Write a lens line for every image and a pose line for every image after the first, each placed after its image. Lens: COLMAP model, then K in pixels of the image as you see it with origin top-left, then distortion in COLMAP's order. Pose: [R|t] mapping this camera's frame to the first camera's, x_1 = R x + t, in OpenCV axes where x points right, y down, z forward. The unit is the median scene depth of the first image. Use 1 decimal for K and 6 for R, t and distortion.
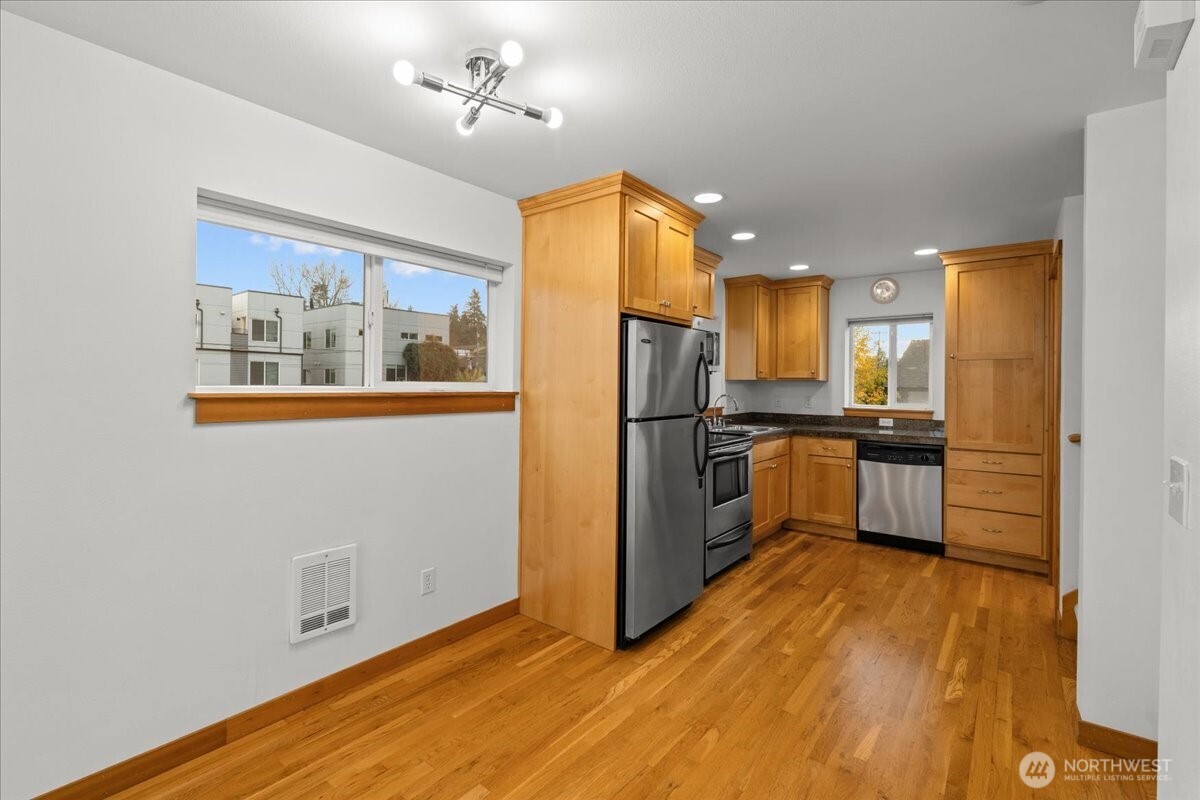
lens RADIAL K [[529.0, 0, 599.7], [0, 529.0, 381.7], [0, 0, 1]] dist [-0.002216, 0.000311]
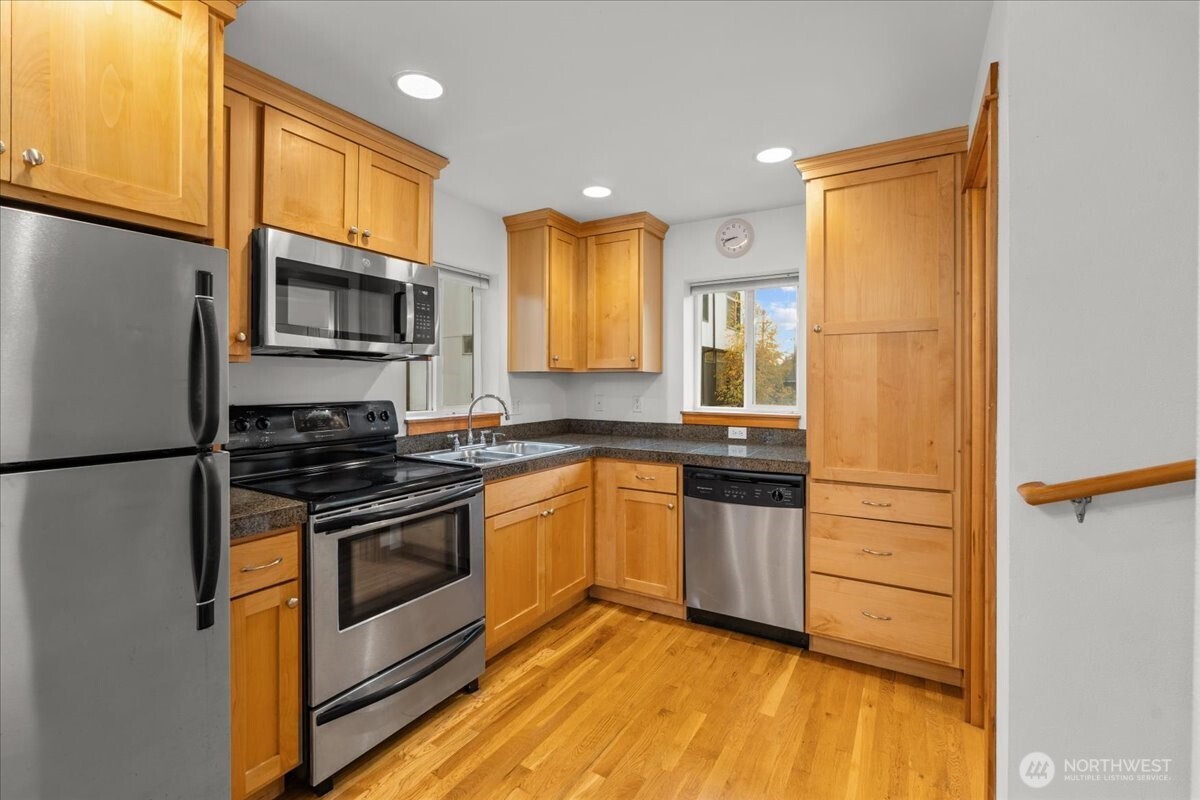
lens RADIAL K [[529.0, 0, 599.7], [0, 529.0, 381.7], [0, 0, 1]] dist [-0.002216, 0.000311]
pose [[0.991700, -0.007695, 0.128339, 0.335068], [0.007208, 0.999965, 0.004260, 0.008242], [-0.128367, -0.003299, 0.991721, 0.420027]]
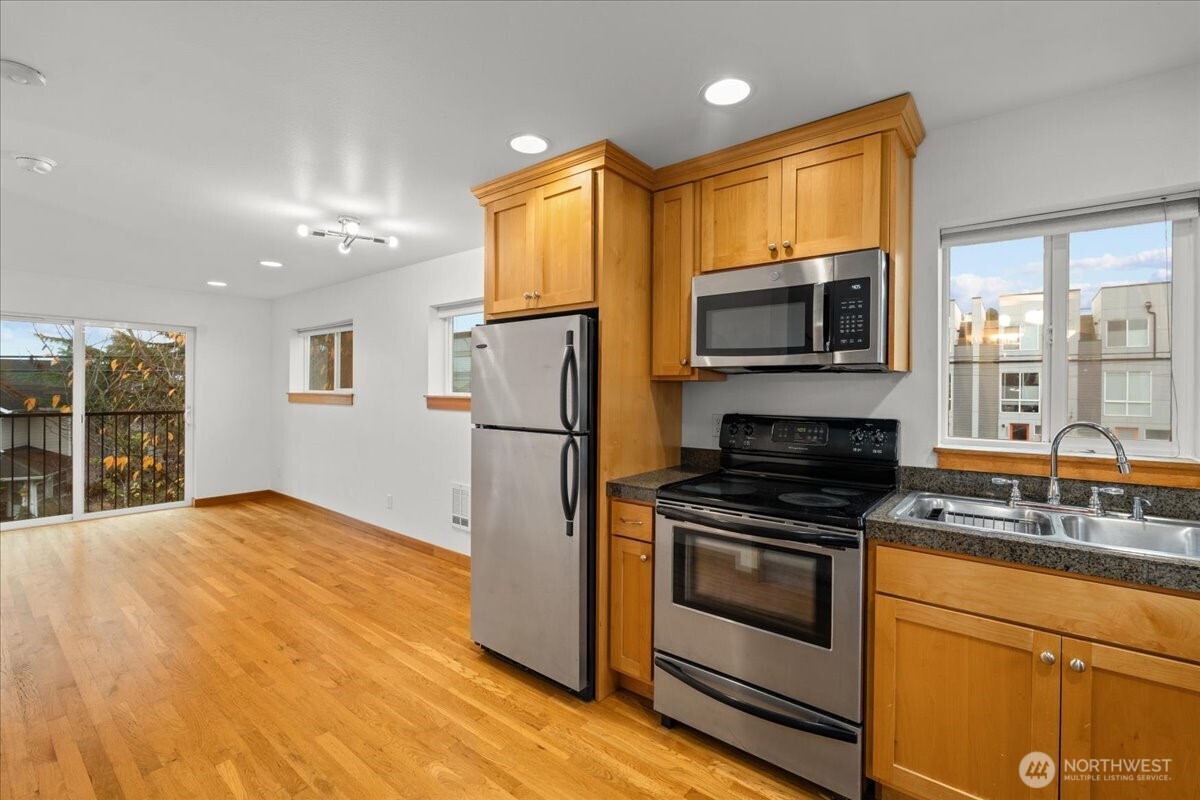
lens RADIAL K [[523.4, 0, 597.7], [0, 523.4, 392.4], [0, 0, 1]] dist [-0.002361, -0.000142]
pose [[-0.008433, -0.006348, -0.999944, 0.680747], [-0.003636, 0.999973, -0.006317, 0.009202], [0.999958, 0.003583, -0.008456, 0.790882]]
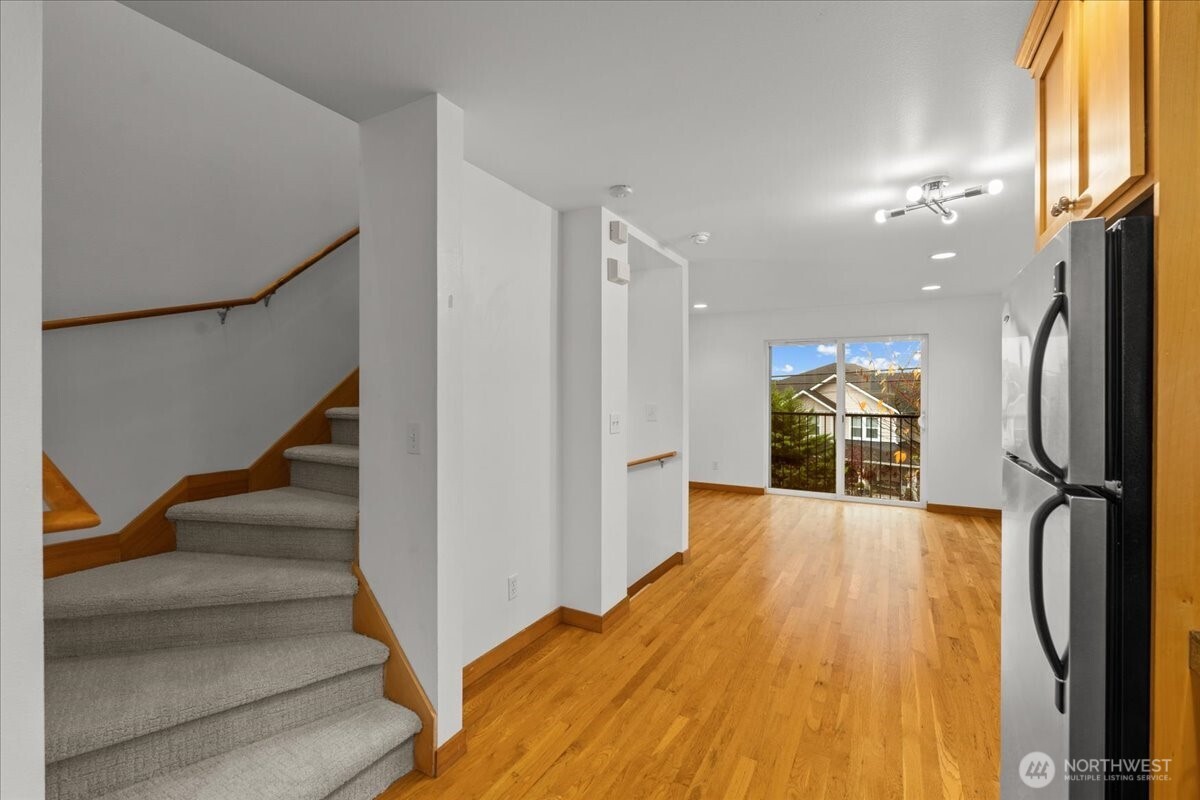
lens RADIAL K [[523.4, 0, 597.7], [0, 523.4, 392.4], [0, 0, 1]] dist [-0.002361, -0.000142]
pose [[-0.987995, -0.013831, -0.153868, 0.397913], [-0.013314, 0.999902, -0.004393, 0.007937], [0.153914, -0.002292, -0.988082, 0.967144]]
